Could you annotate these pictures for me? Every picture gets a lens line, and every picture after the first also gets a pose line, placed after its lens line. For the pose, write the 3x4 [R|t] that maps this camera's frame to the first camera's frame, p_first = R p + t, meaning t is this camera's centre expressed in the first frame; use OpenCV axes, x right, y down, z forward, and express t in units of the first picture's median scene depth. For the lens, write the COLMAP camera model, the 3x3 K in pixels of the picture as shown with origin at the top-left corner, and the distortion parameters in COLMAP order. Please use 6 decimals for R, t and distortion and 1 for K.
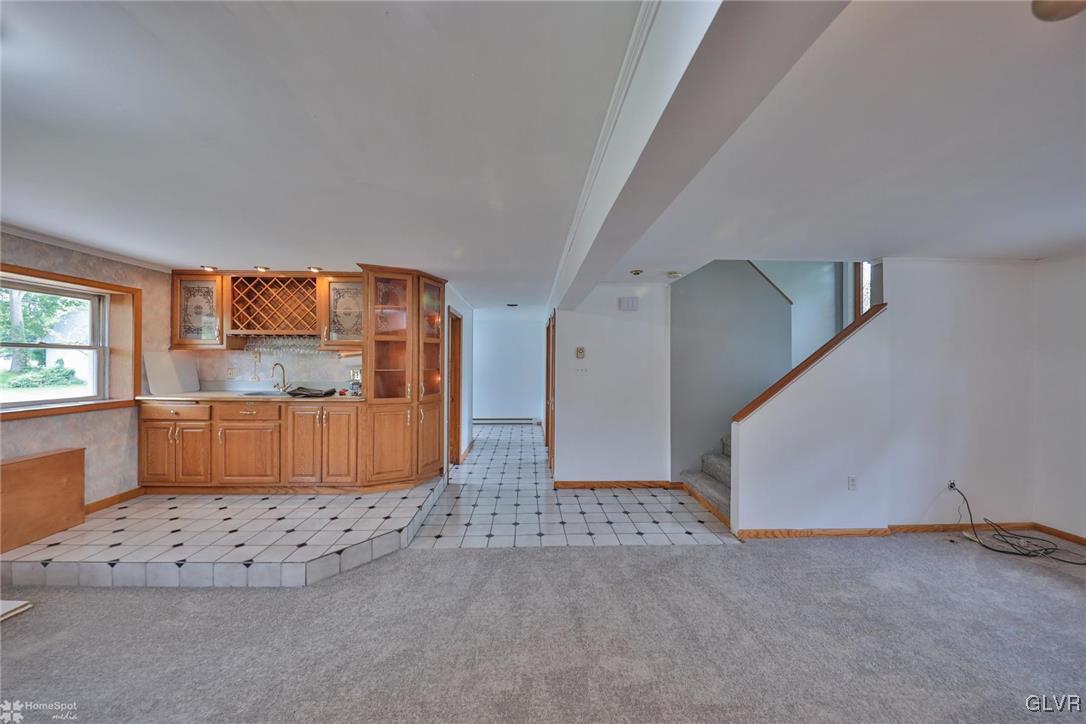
lens RADIAL K [[363.3, 0, 543.9], [0, 363.3, 361.0], [0, 0, 1]] dist [-0.001912, -0.001817]
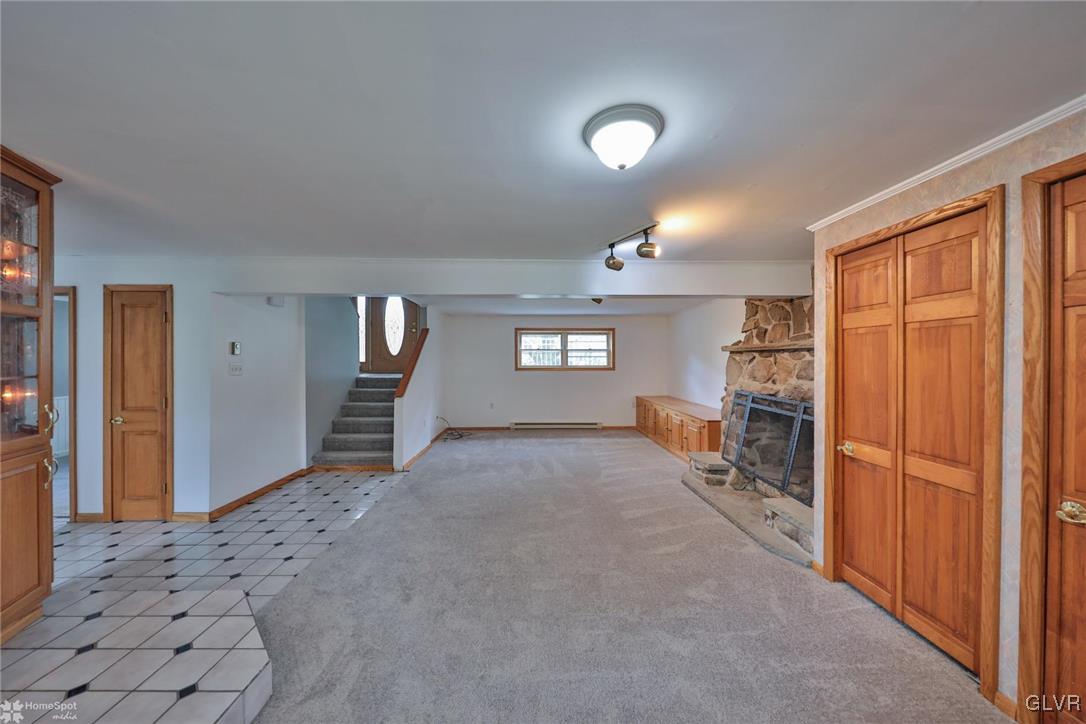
lens RADIAL K [[363.3, 0, 543.3], [0, 363.3, 359.2], [0, 0, 1]] dist [-0.001912, -0.001817]
pose [[0.011231, -0.006146, 0.999918, -0.738602], [0.002326, 0.999979, 0.006121, -0.001687], [-0.999934, 0.002257, 0.011245, 0.273587]]
